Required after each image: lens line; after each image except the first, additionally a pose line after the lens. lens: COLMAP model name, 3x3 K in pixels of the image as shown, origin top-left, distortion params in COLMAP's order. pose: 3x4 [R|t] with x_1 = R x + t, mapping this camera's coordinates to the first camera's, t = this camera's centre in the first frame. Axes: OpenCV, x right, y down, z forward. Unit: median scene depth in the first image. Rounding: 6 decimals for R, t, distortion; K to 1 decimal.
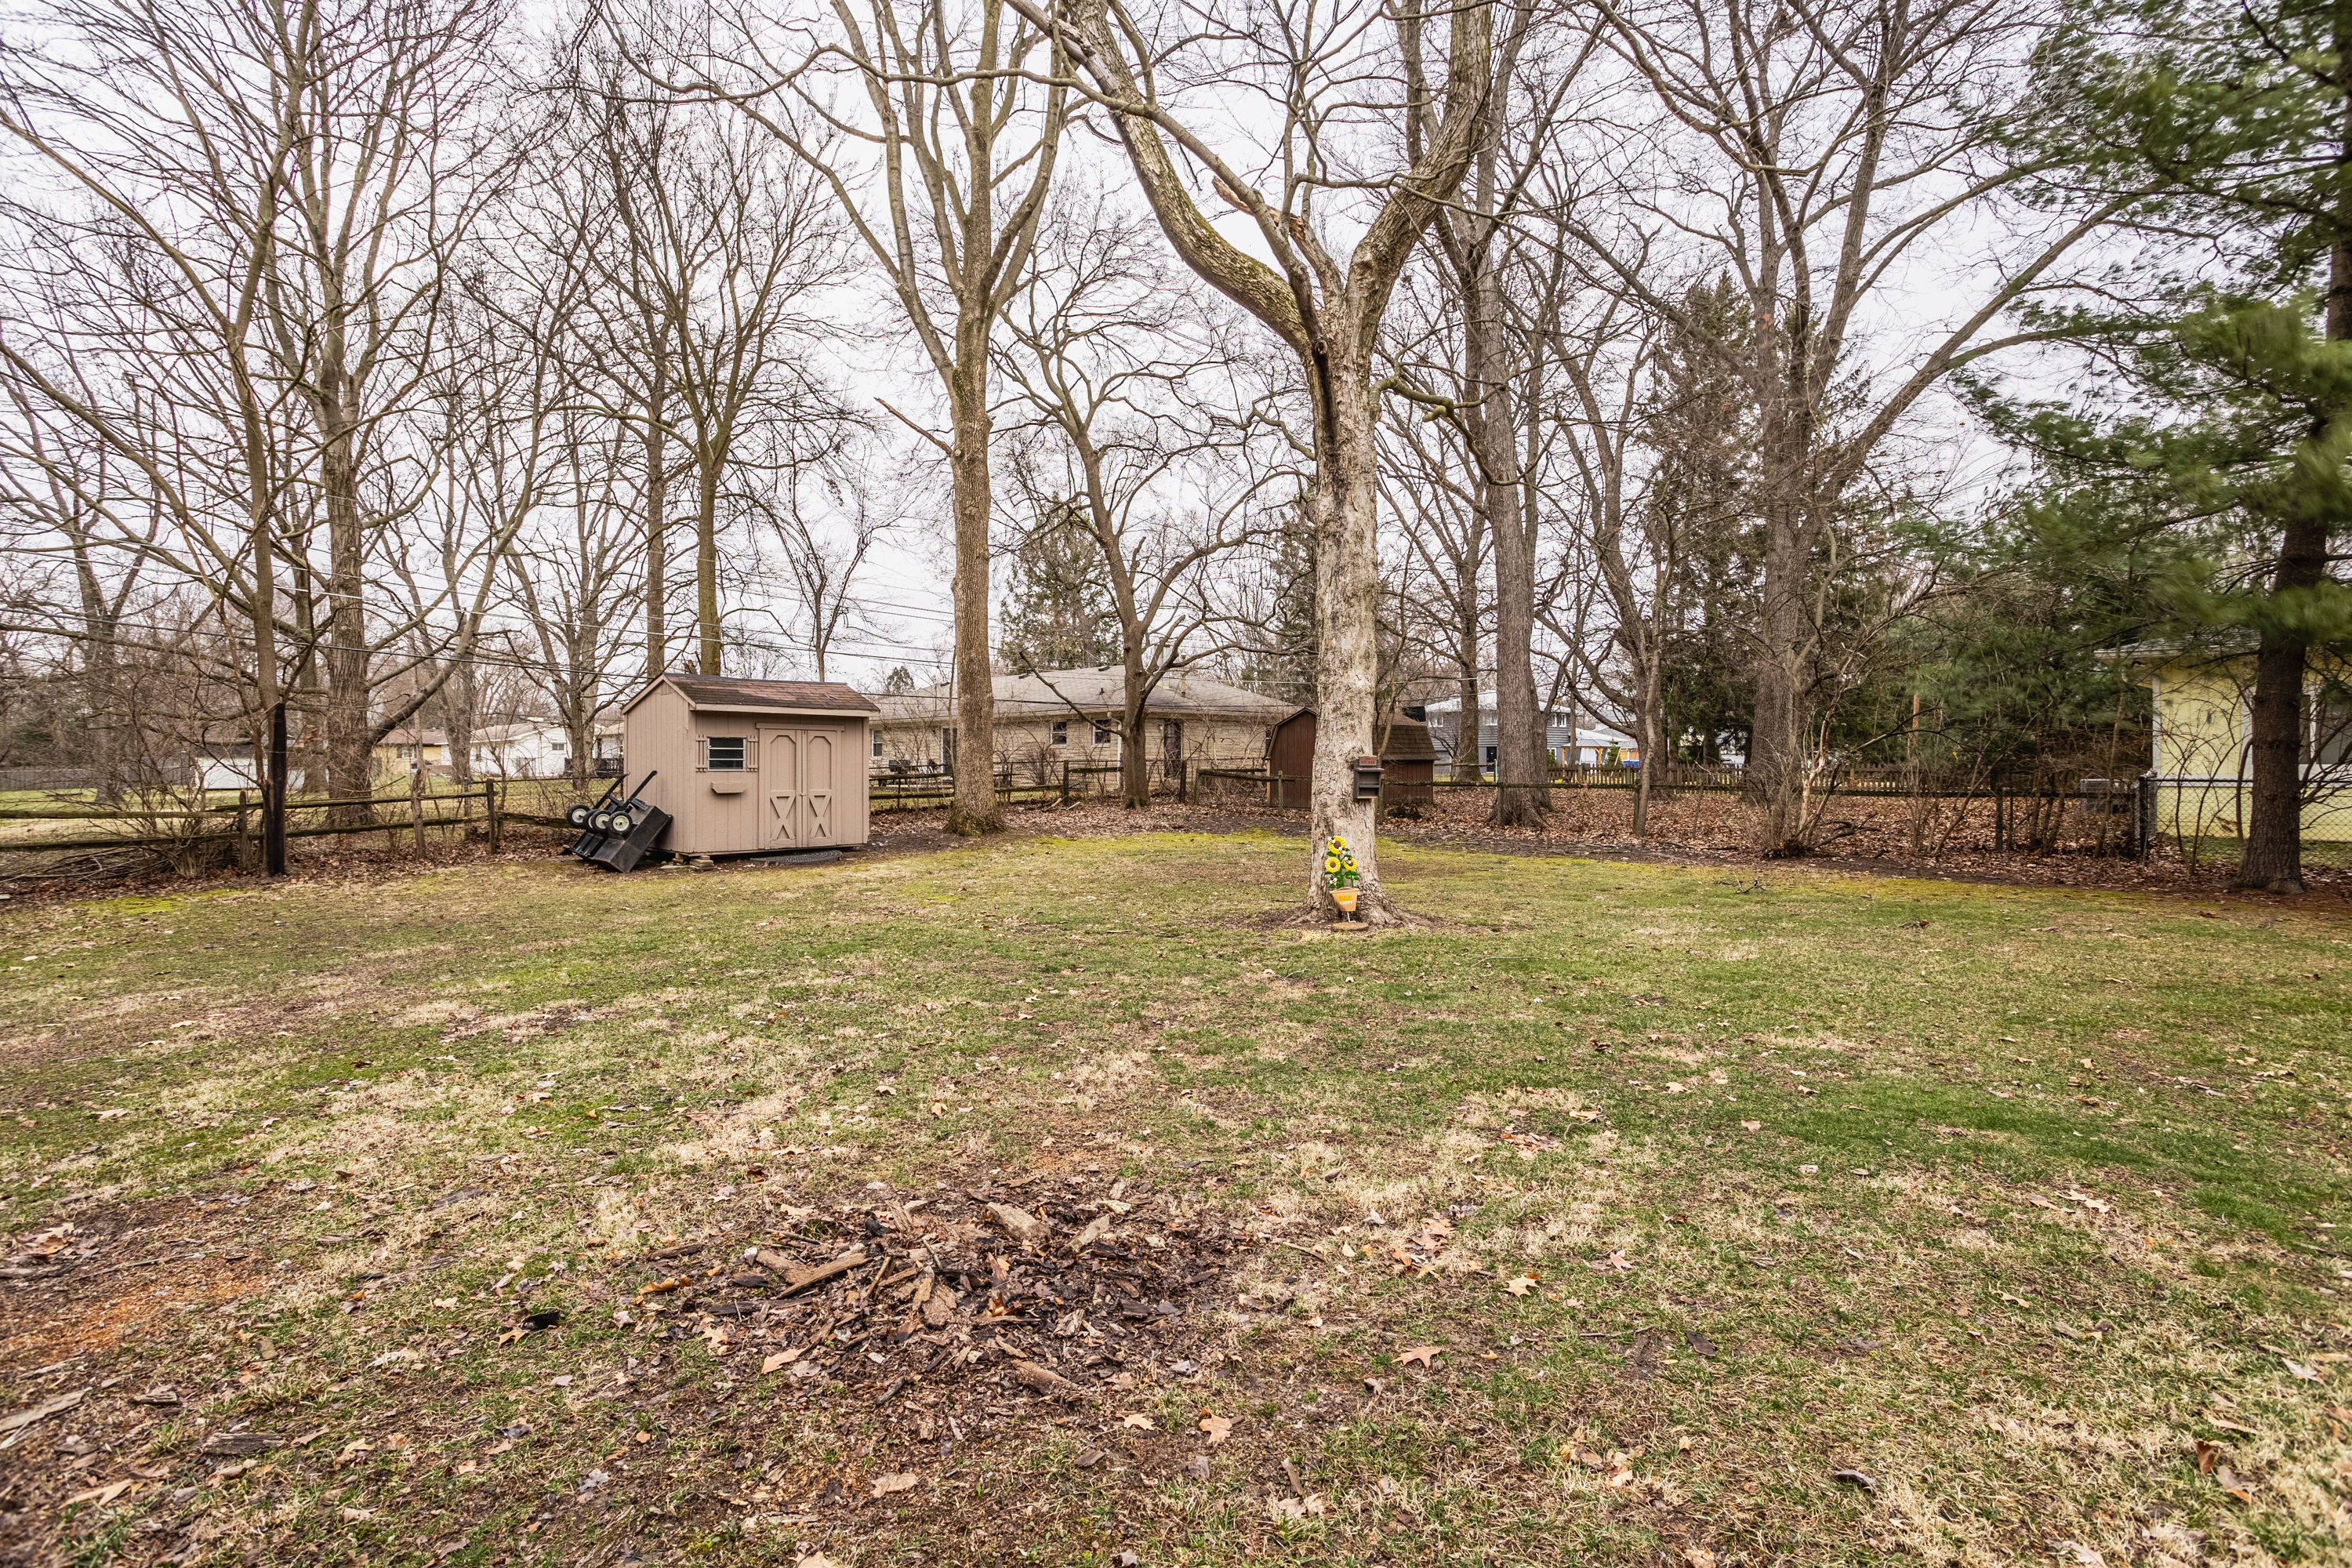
lens RADIAL K [[1133.8, 0, 1168.8], [0, 1133.8, 767.9], [0, 0, 1]] dist [-0.059206, 0.038368]
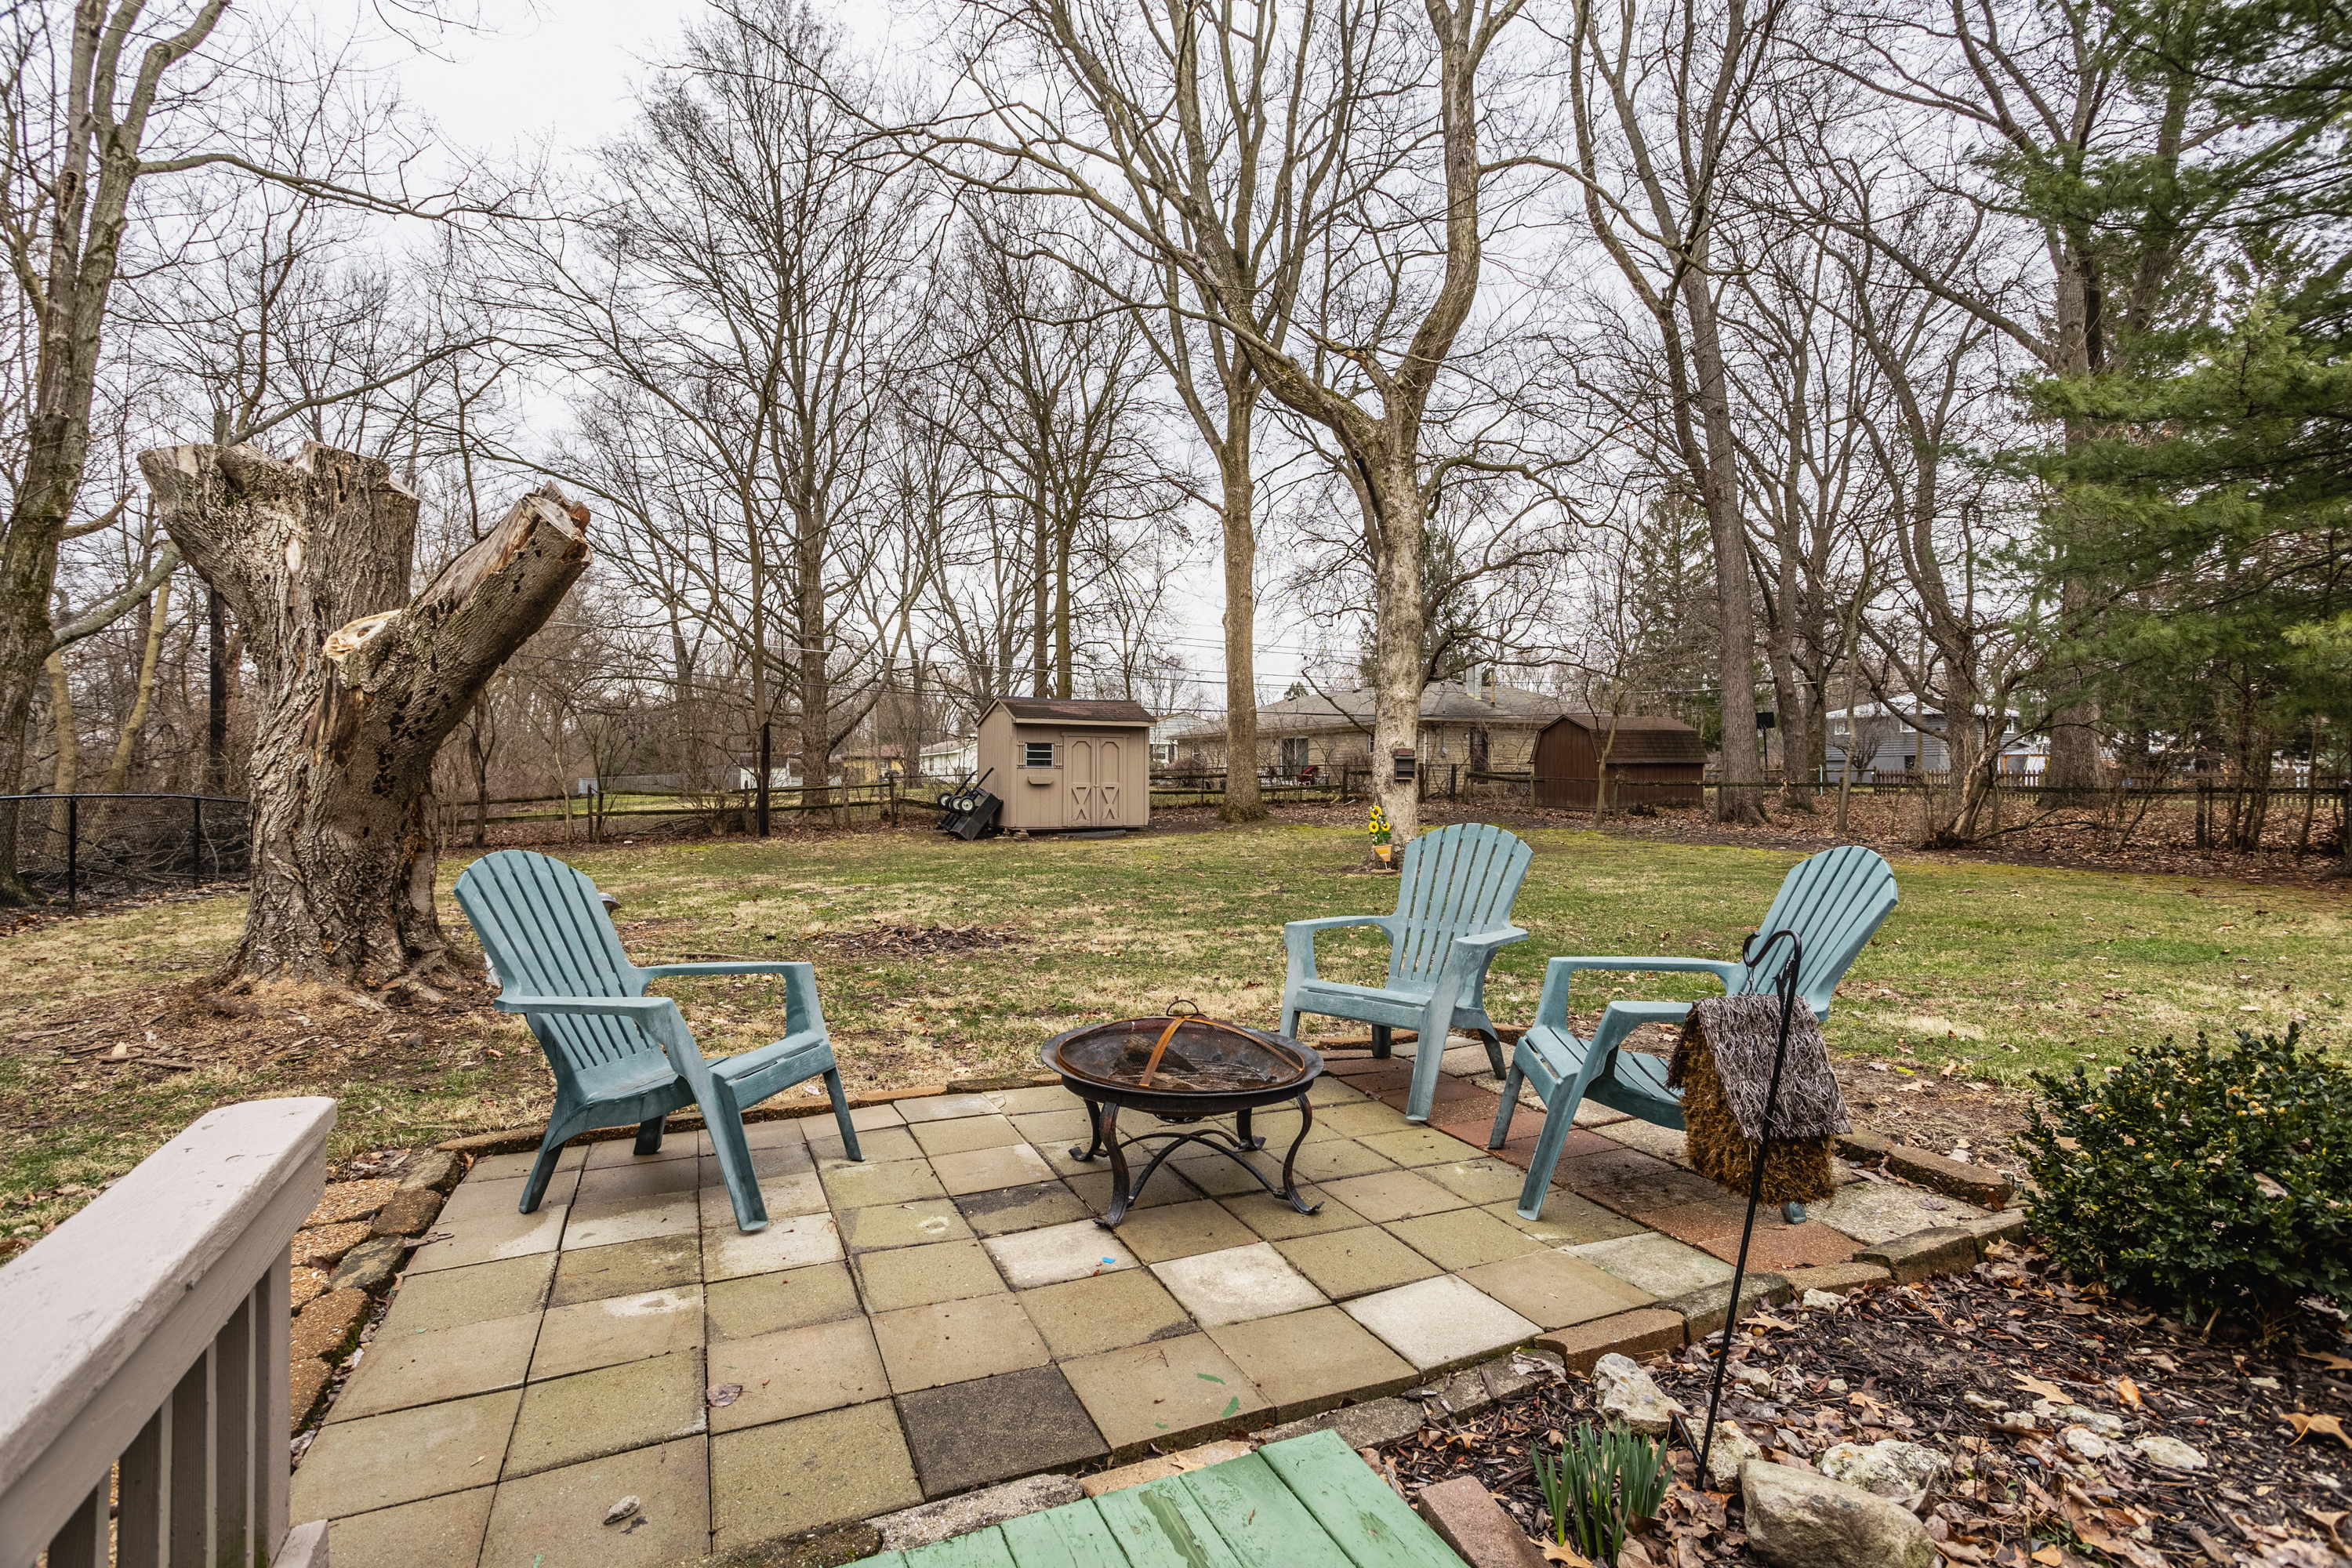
lens RADIAL K [[1133.8, 0, 1168.8], [0, 1133.8, 767.9], [0, 0, 1]] dist [-0.059206, 0.038368]
pose [[0.934598, -0.000726, -0.355705, 0.212786], [-0.003642, 0.999926, -0.011611, 0.016243], [0.355687, 0.012147, 0.934526, -0.196355]]
